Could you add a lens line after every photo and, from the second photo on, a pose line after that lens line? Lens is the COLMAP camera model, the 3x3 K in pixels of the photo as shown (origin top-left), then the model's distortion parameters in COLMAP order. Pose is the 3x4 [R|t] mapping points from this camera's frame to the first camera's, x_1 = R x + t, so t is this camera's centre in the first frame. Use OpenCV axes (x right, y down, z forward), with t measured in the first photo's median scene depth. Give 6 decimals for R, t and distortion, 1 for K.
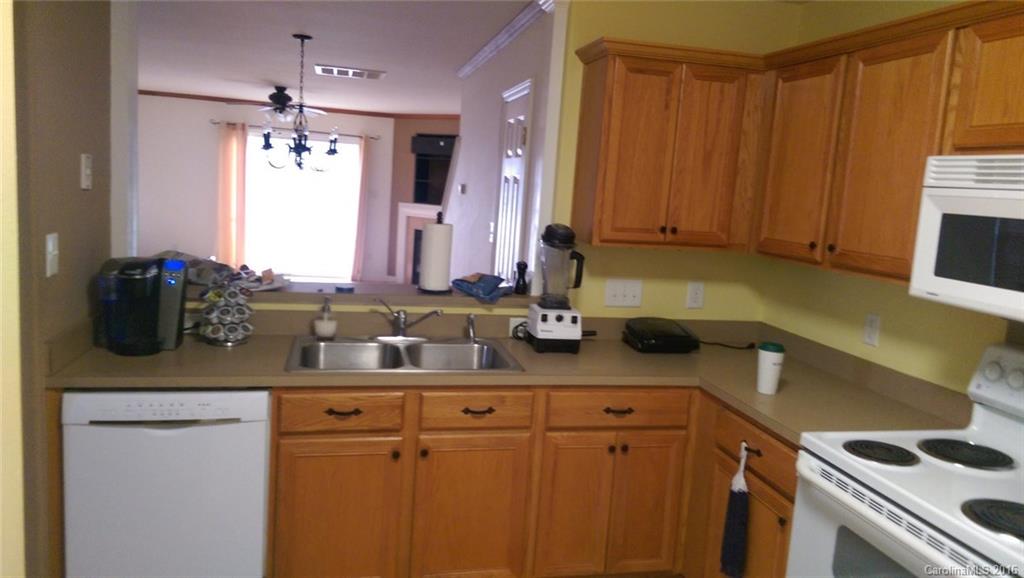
lens RADIAL K [[734.4, 0, 512.0], [0, 734.4, 289.0], [0, 0, 1]] dist [0.093915, -0.136781]
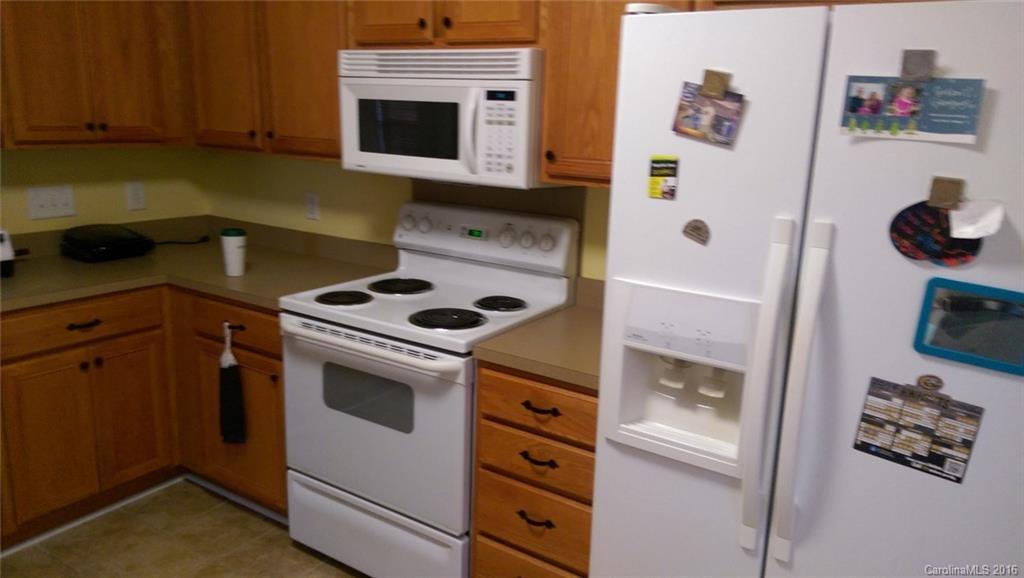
lens RADIAL K [[734.4, 0, 512.0], [0, 734.4, 289.0], [0, 0, 1]] dist [0.093915, -0.136781]
pose [[0.730778, -0.198821, 0.653019, -0.080604], [0.107822, 0.978254, 0.177182, 0.013294], [-0.674046, -0.059071, 0.736324, -0.073885]]
